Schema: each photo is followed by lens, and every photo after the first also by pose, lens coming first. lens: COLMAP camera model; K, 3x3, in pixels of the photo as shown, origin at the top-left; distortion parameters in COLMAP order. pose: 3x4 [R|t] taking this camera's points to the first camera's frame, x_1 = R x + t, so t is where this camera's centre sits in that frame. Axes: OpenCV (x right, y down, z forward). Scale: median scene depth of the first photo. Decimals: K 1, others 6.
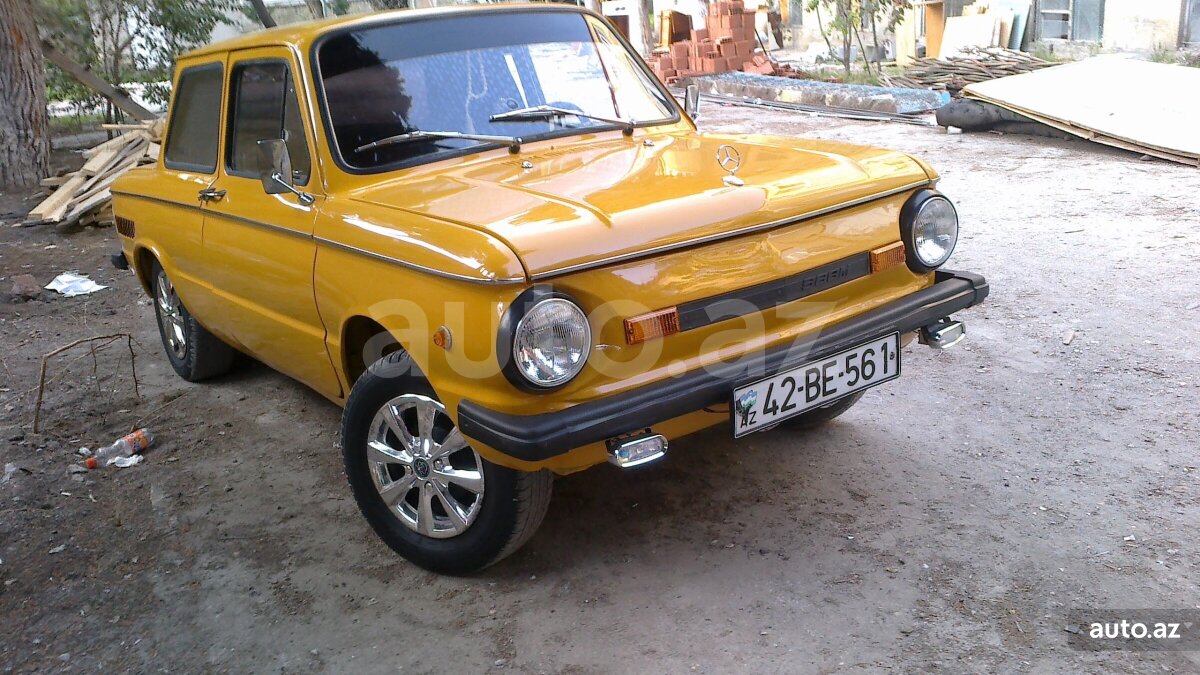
lens RADIAL K [[1063.1, 0, 599.1], [0, 1063.1, 323.4], [0, 0, 1]] dist [0.065875, -0.160721]
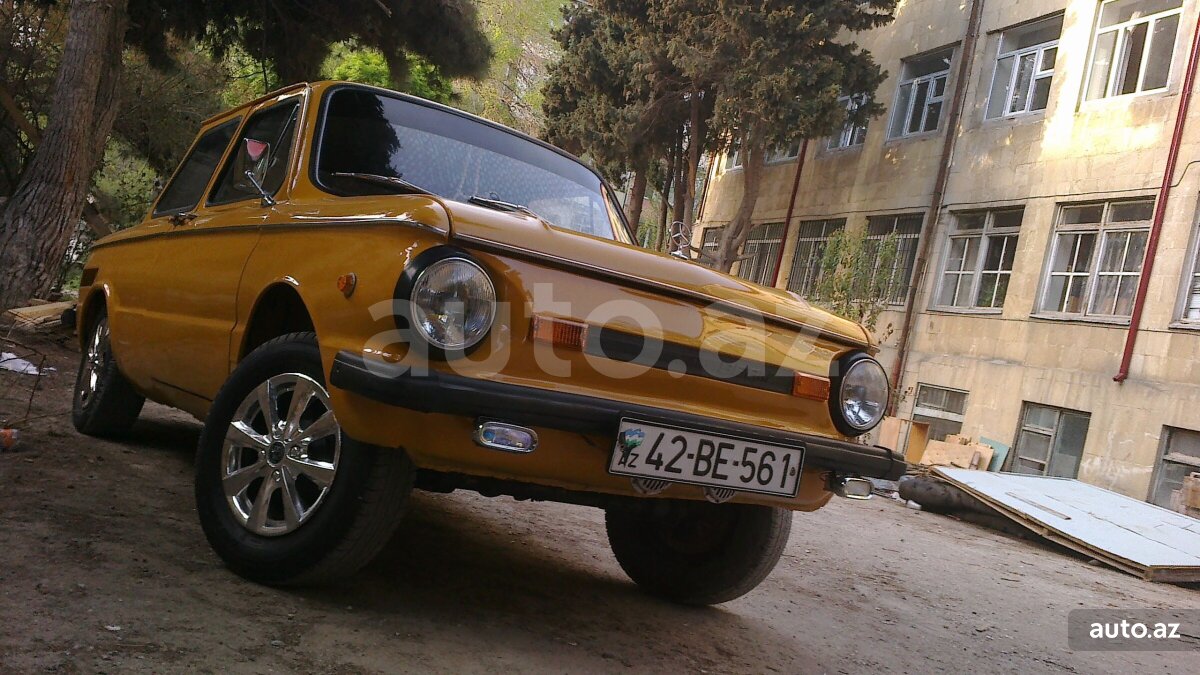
lens RADIAL K [[1063.1, 0, 599.1], [0, 1063.1, 323.4], [0, 0, 1]] dist [0.065875, -0.160721]
pose [[0.957120, 0.288802, -0.022705, 0.093435], [-0.281069, 0.906788, -0.314224, 0.257866], [-0.070160, 0.307131, 0.949077, 0.072215]]
